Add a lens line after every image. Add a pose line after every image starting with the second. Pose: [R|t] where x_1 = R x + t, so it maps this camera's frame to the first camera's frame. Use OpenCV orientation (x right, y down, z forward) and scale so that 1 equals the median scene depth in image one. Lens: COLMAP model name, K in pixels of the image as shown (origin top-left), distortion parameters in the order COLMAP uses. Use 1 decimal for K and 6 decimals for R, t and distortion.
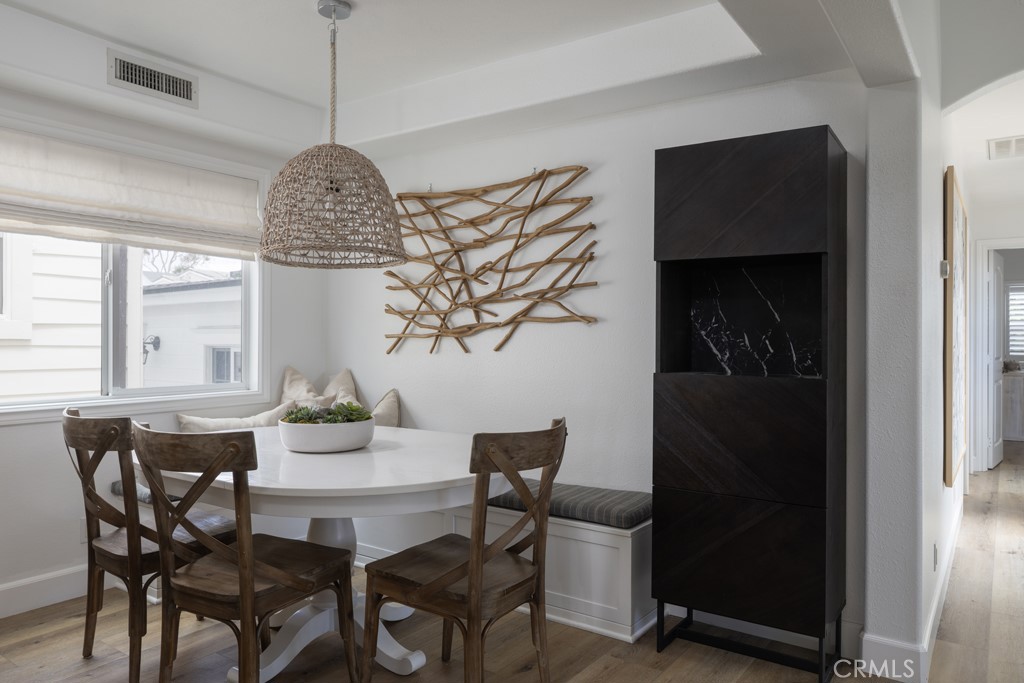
lens RADIAL K [[698.0, 0, 487.5], [0, 698.0, 325.5], [0, 0, 1]] dist [-0.002687, -0.004465]
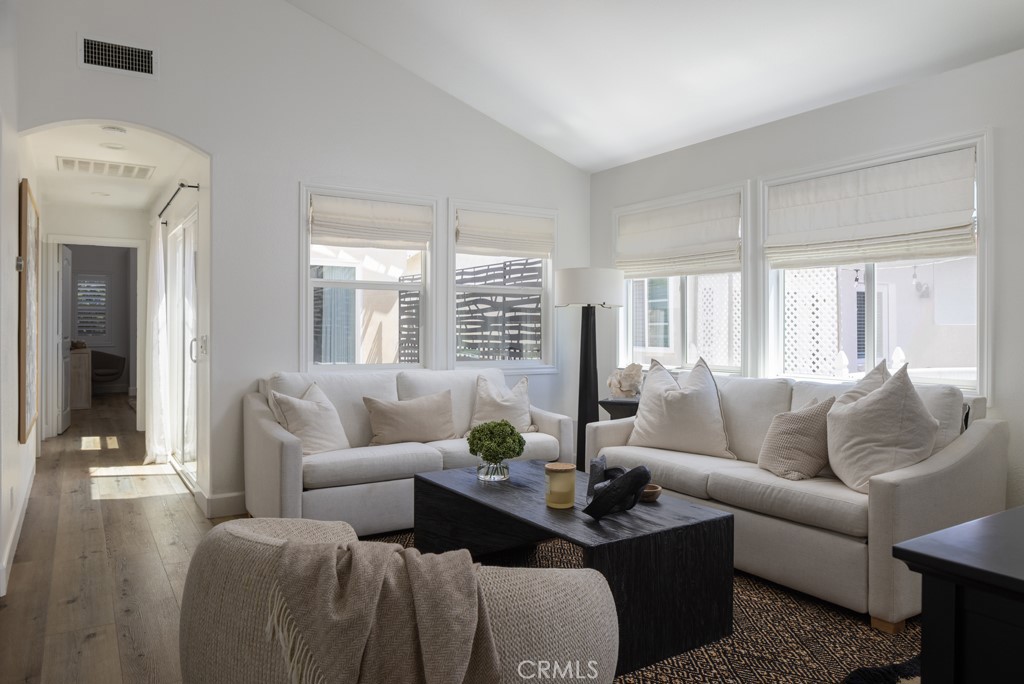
lens RADIAL K [[698.0, 0, 487.5], [0, 698.0, 326.0], [0, 0, 1]] dist [-0.002687, -0.004465]
pose [[0.388274, -0.010424, 0.921485, -0.117374], [-0.013166, 0.999771, 0.016857, -0.003004], [-0.921450, -0.018677, 0.388048, -0.179546]]
